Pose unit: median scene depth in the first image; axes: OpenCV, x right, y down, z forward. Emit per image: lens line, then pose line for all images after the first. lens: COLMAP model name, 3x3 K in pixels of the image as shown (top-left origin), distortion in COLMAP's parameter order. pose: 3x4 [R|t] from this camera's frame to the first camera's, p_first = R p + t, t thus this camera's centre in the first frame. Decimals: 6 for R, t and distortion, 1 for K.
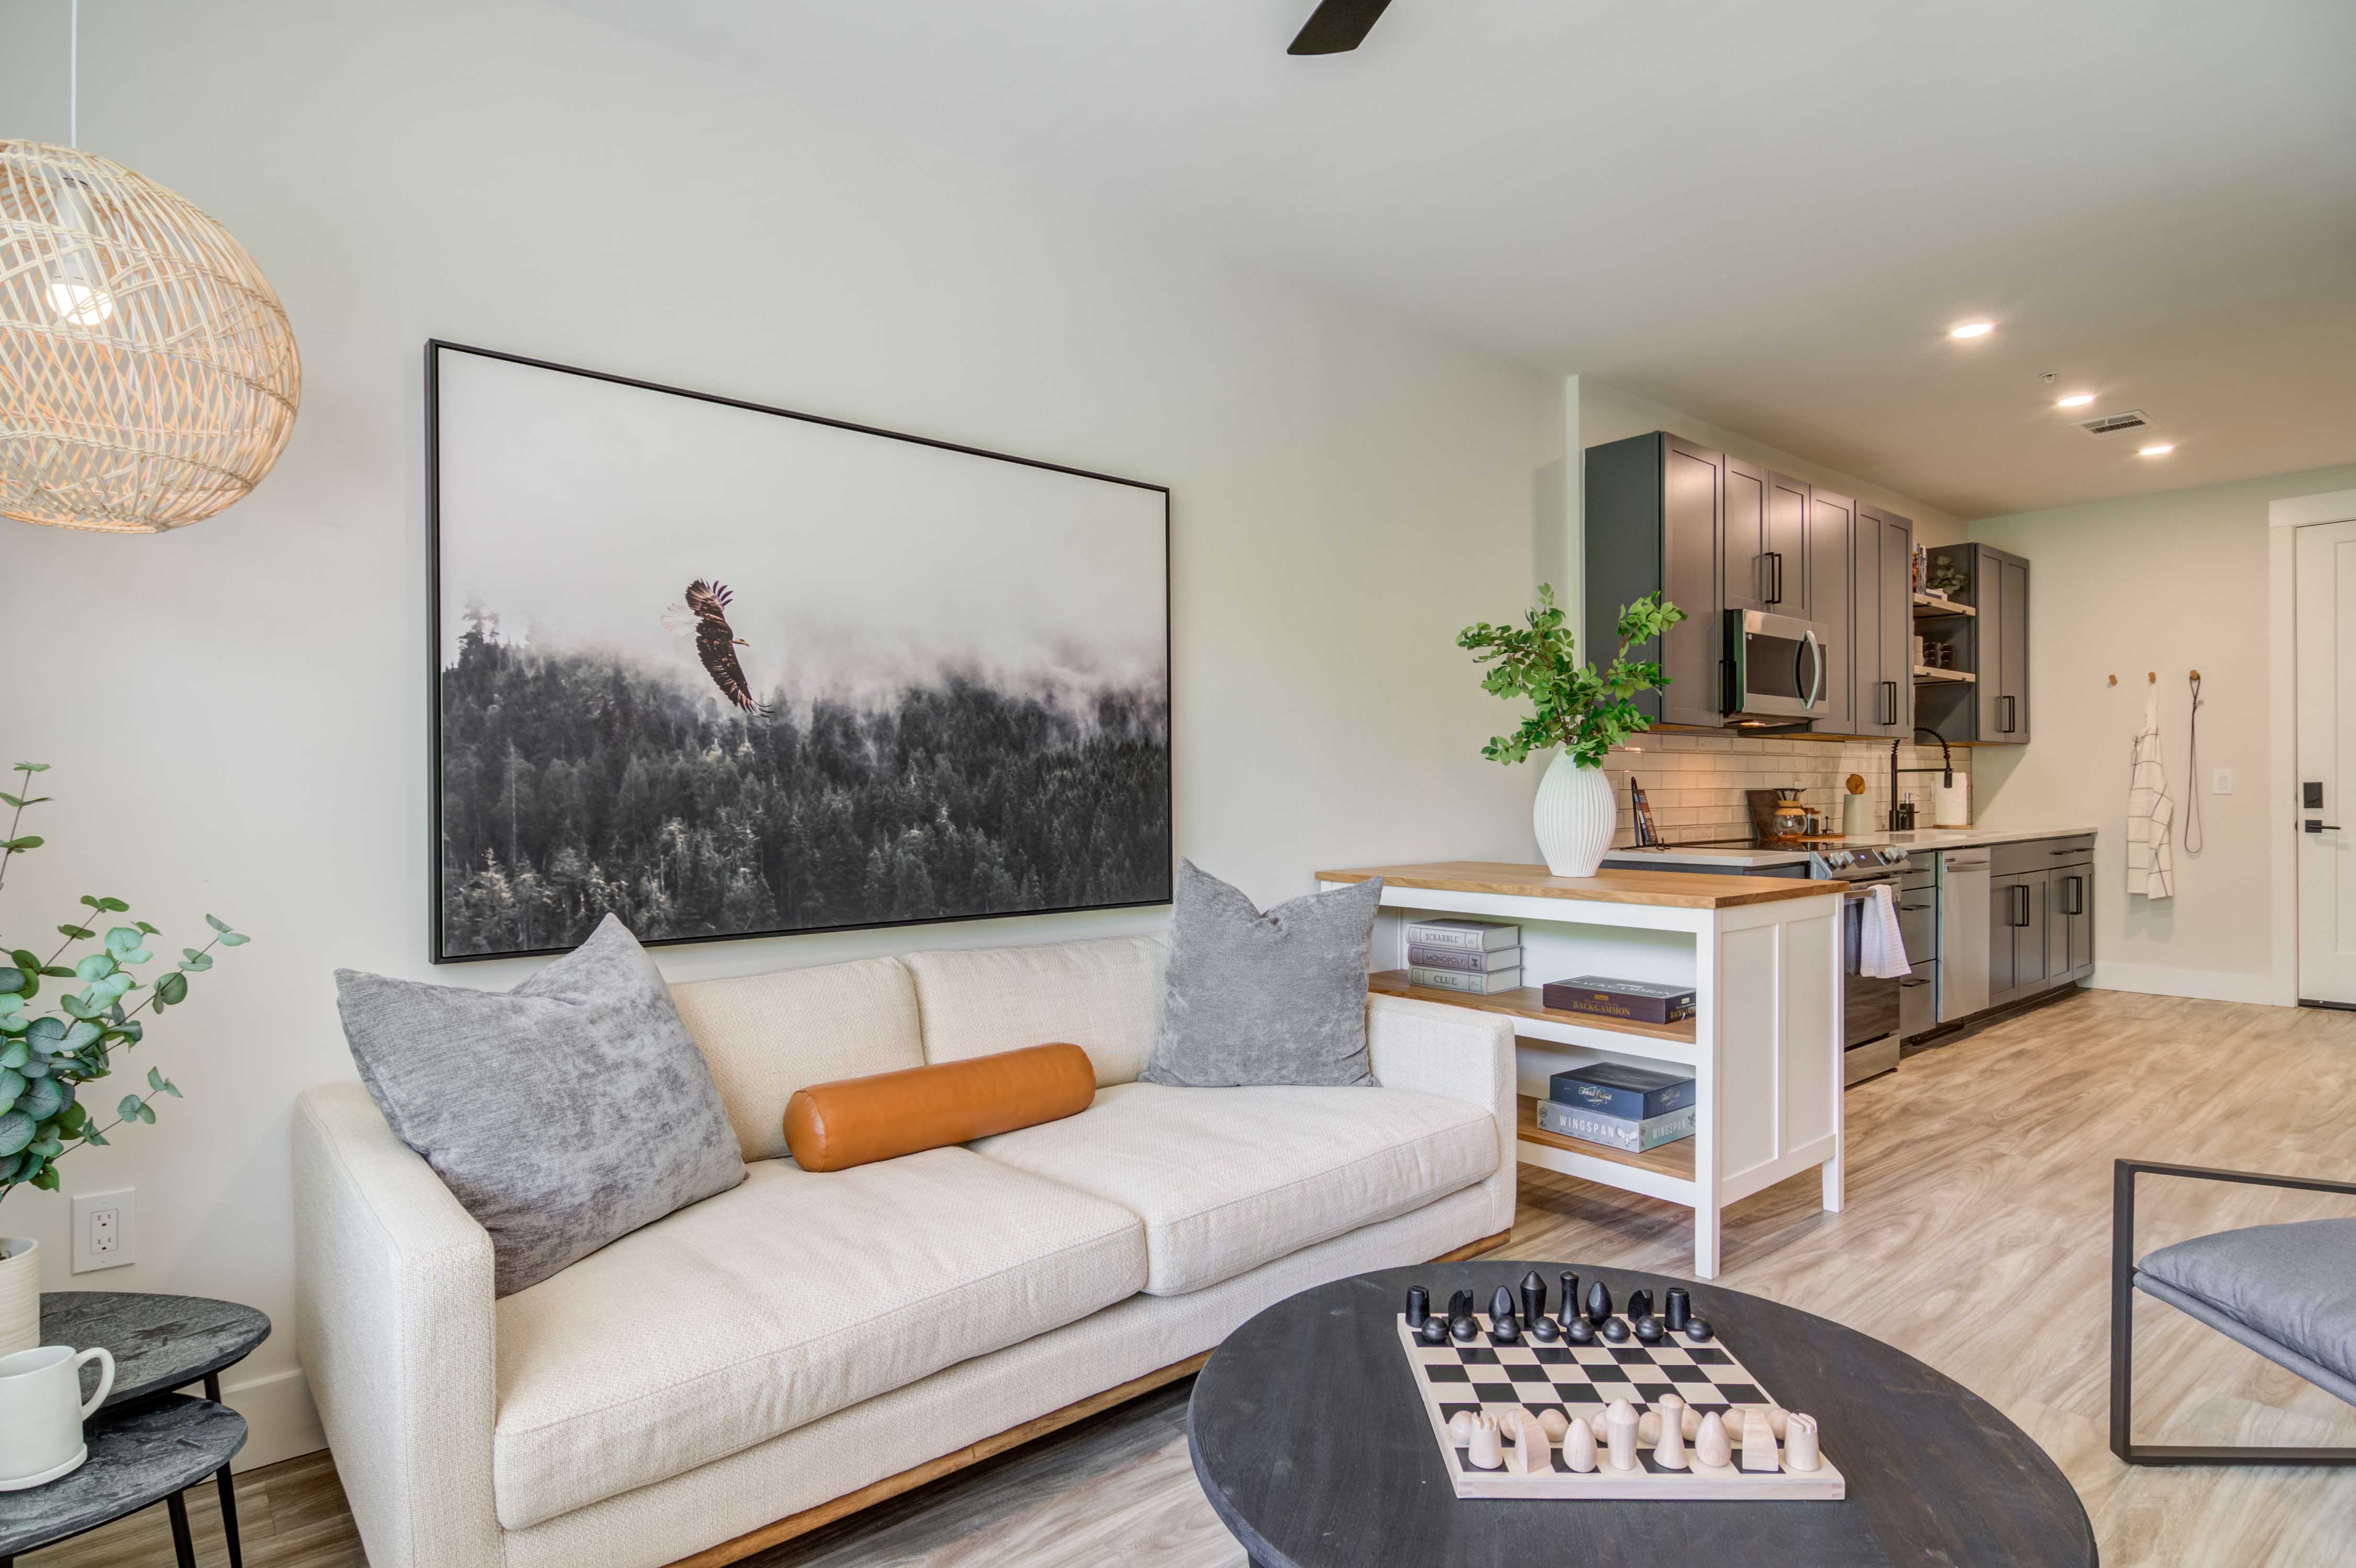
lens RADIAL K [[1226.7, 0, 1215.6], [0, 1226.7, 797.8], [0, 0, 1]] dist [-0.000552, -0.000742]
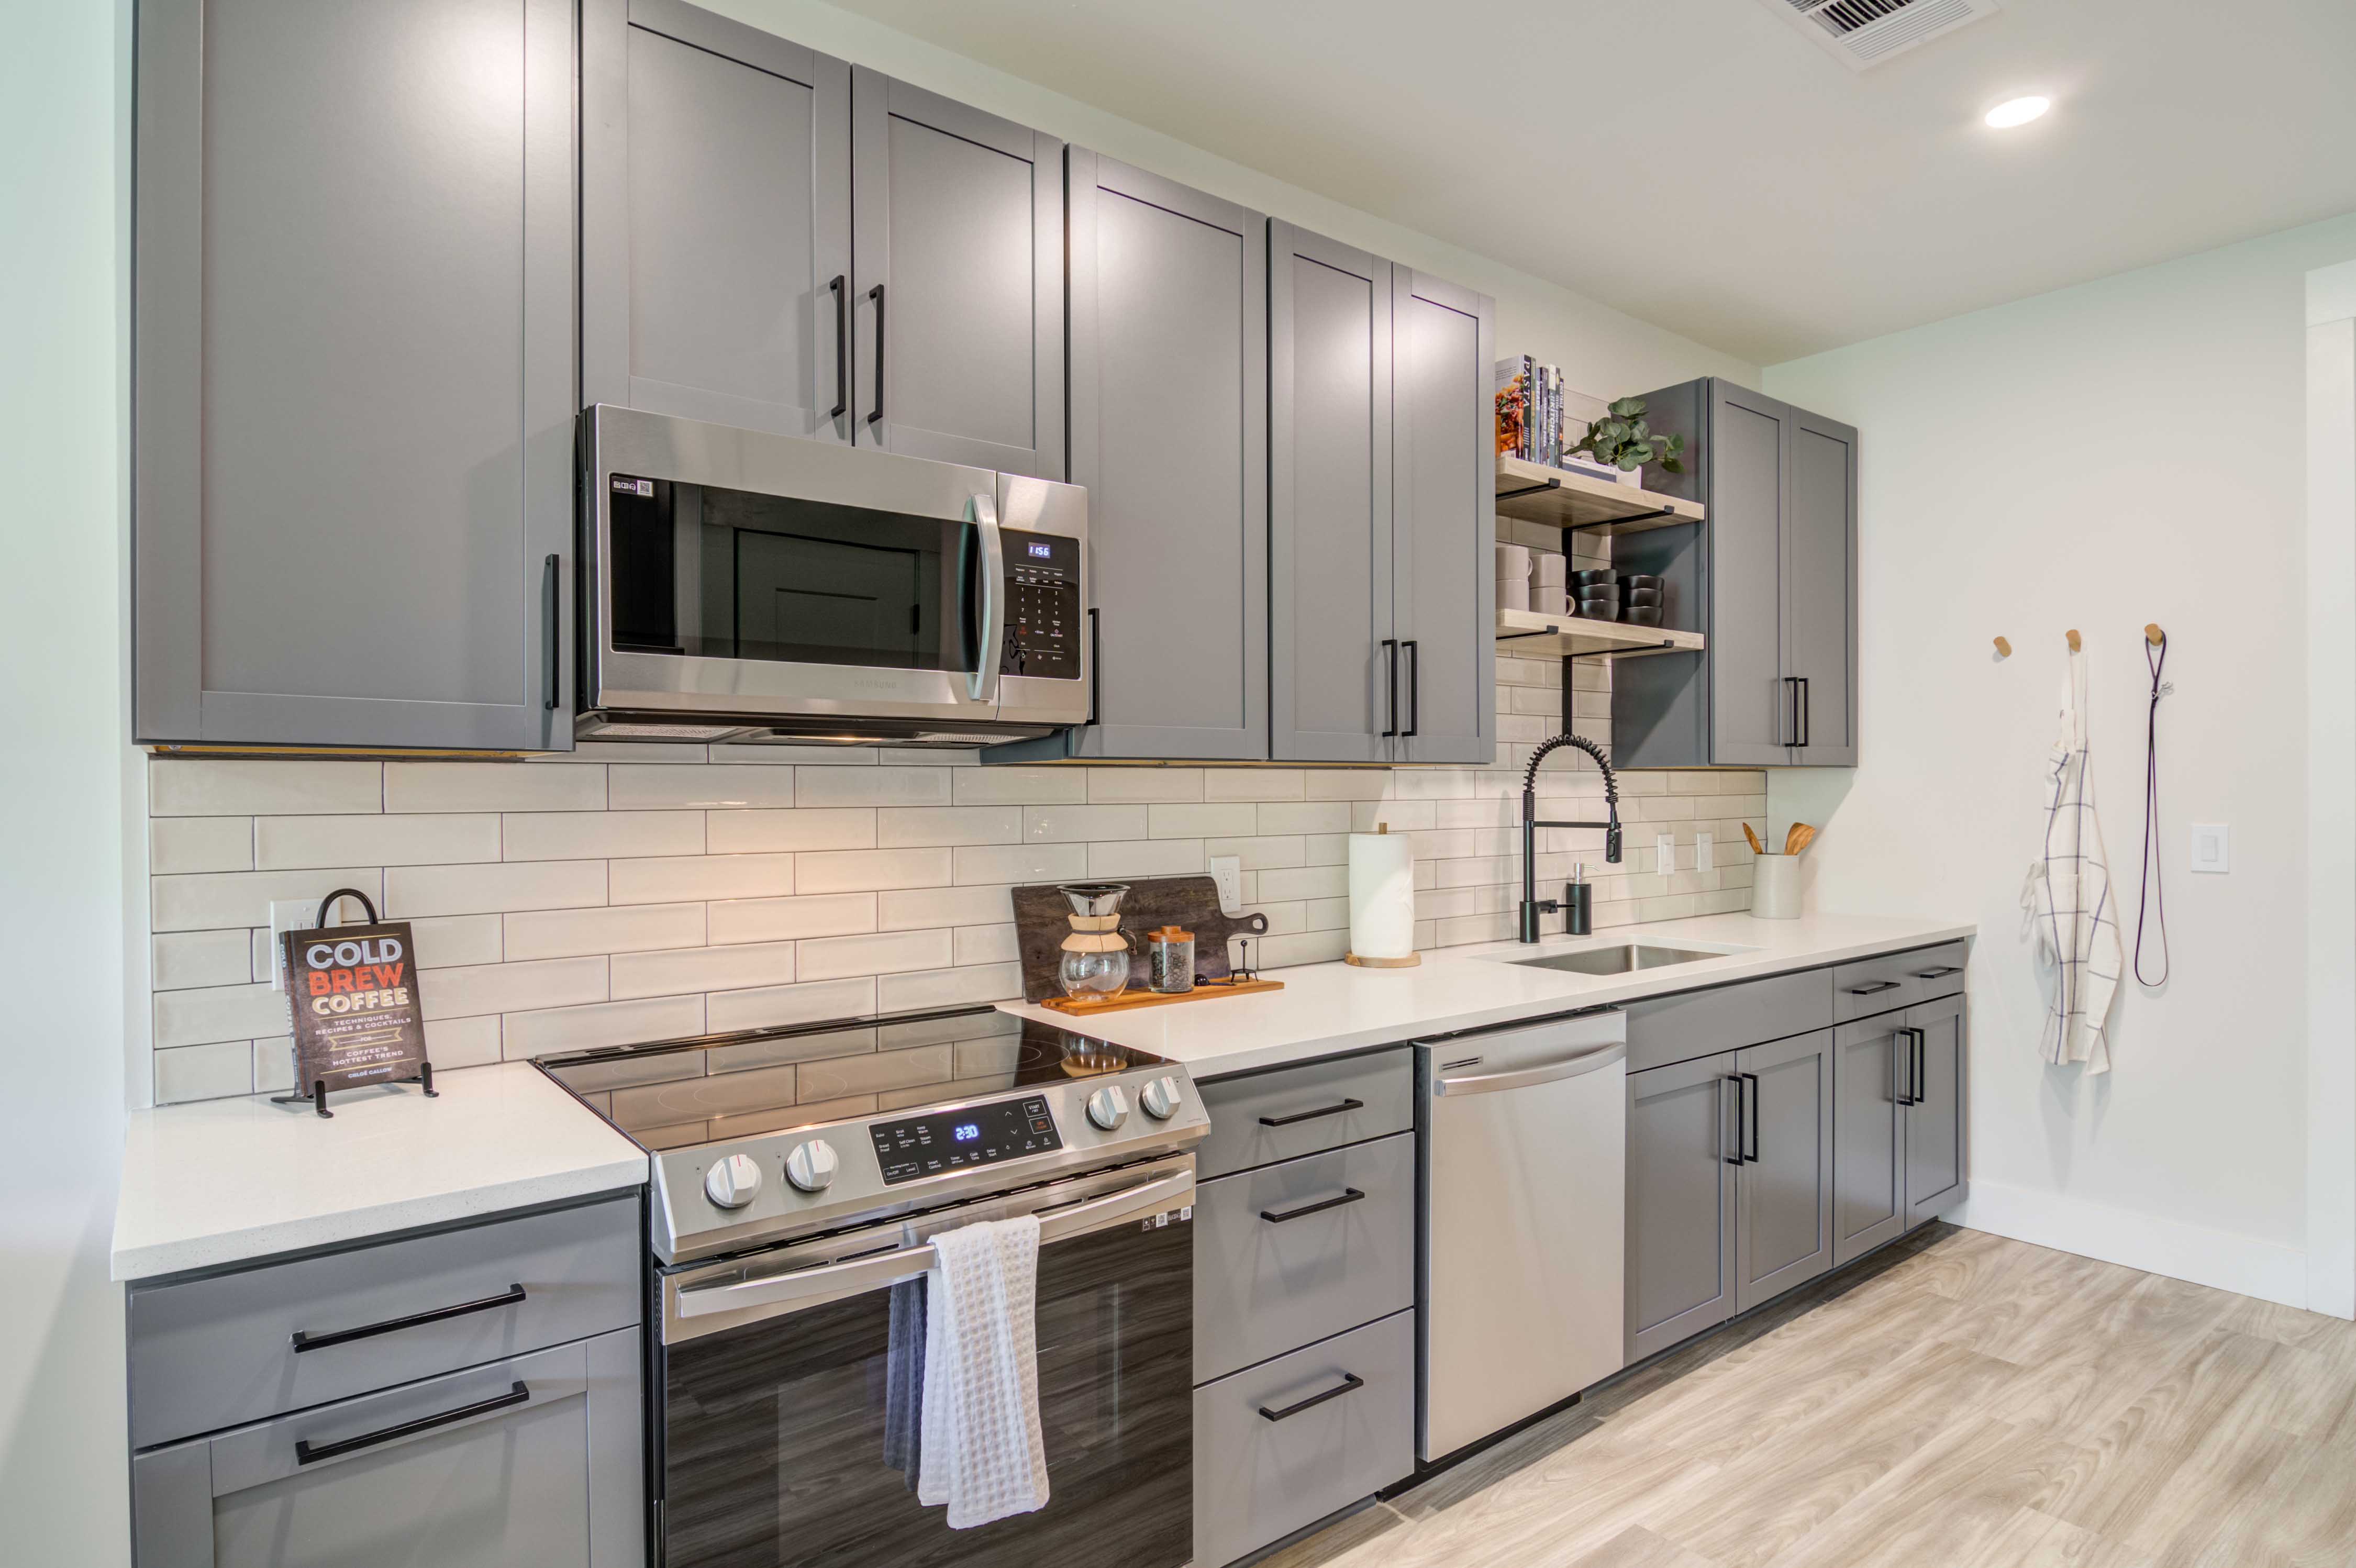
lens RADIAL K [[1226.7, 0, 1215.6], [0, 1226.7, 797.8], [0, 0, 1]] dist [-0.000552, -0.000742]
pose [[0.998567, 0.002629, -0.053446, 0.443784], [-0.002616, 0.999997, 0.000312, -0.032067], [0.053447, -0.000172, 0.998571, 0.479462]]
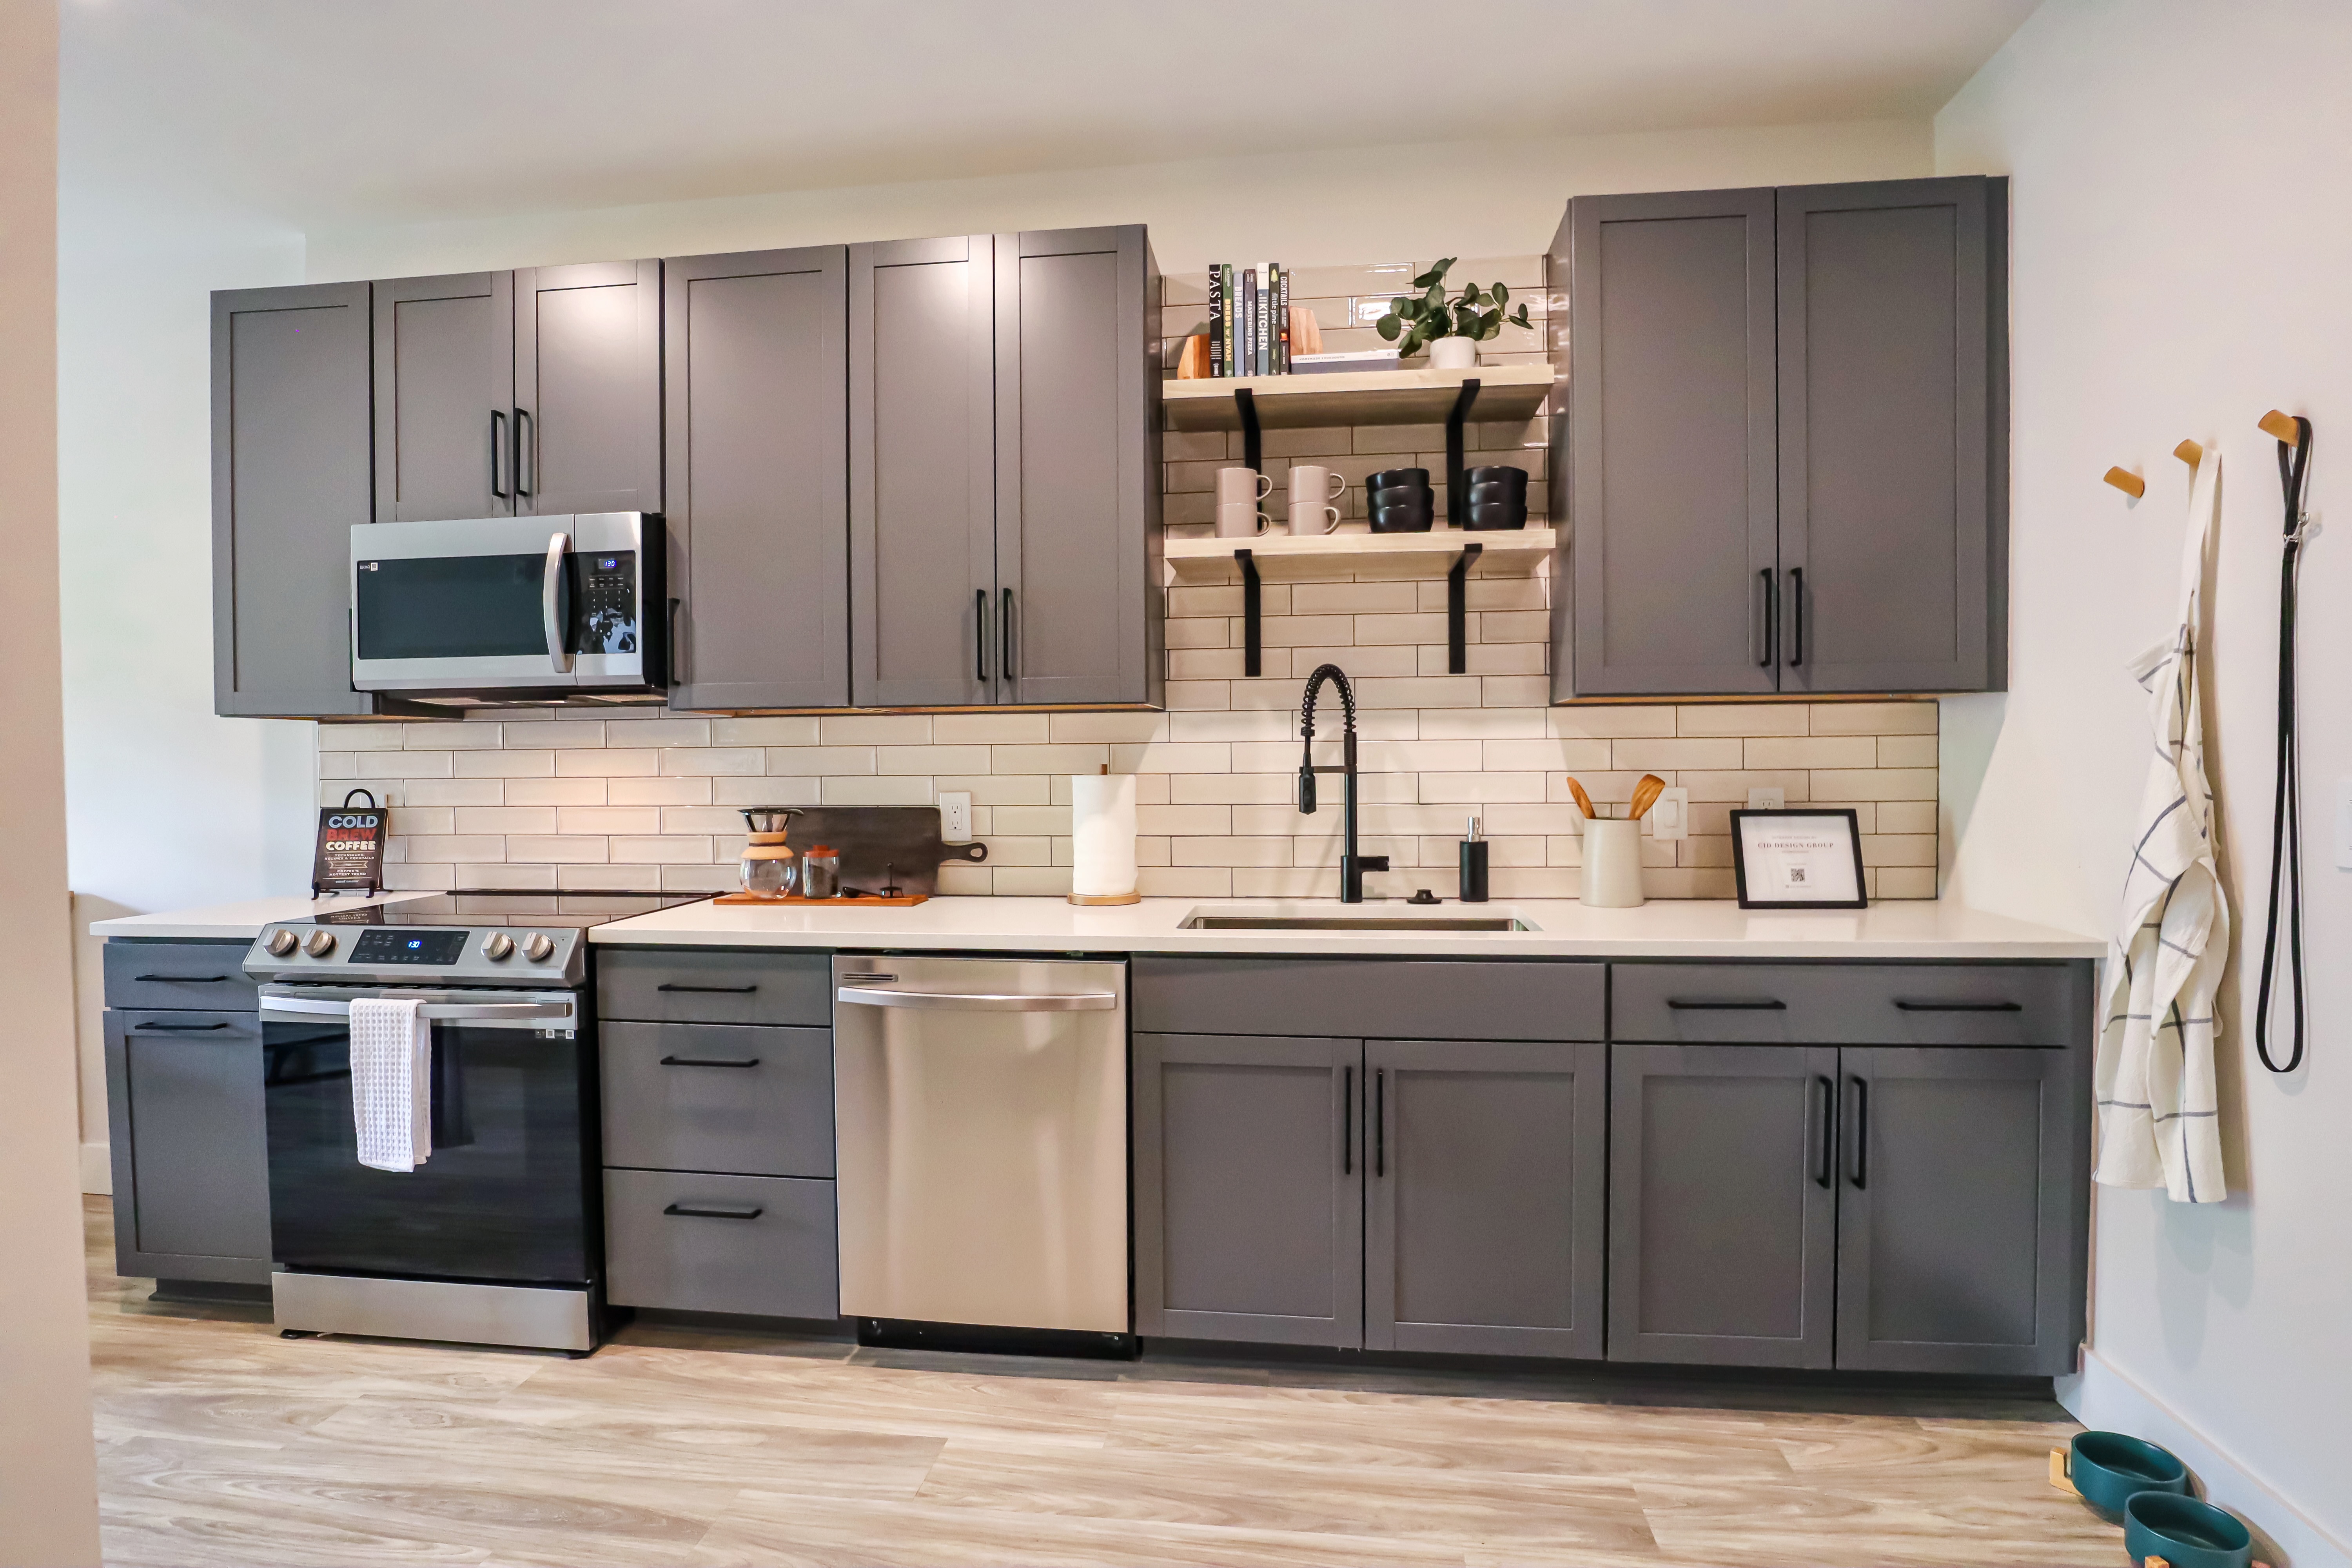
lens RADIAL K [[1215.6, 0, 1176.0], [0, 1215.6, 784.0], [0, 0, 1]] dist [-0.028365, -0.000046]
pose [[0.674517, 0.020268, -0.737981, 0.828448], [-0.000867, 0.999644, 0.026663, -0.027708], [0.738259, -0.017345, 0.674294, 0.640260]]
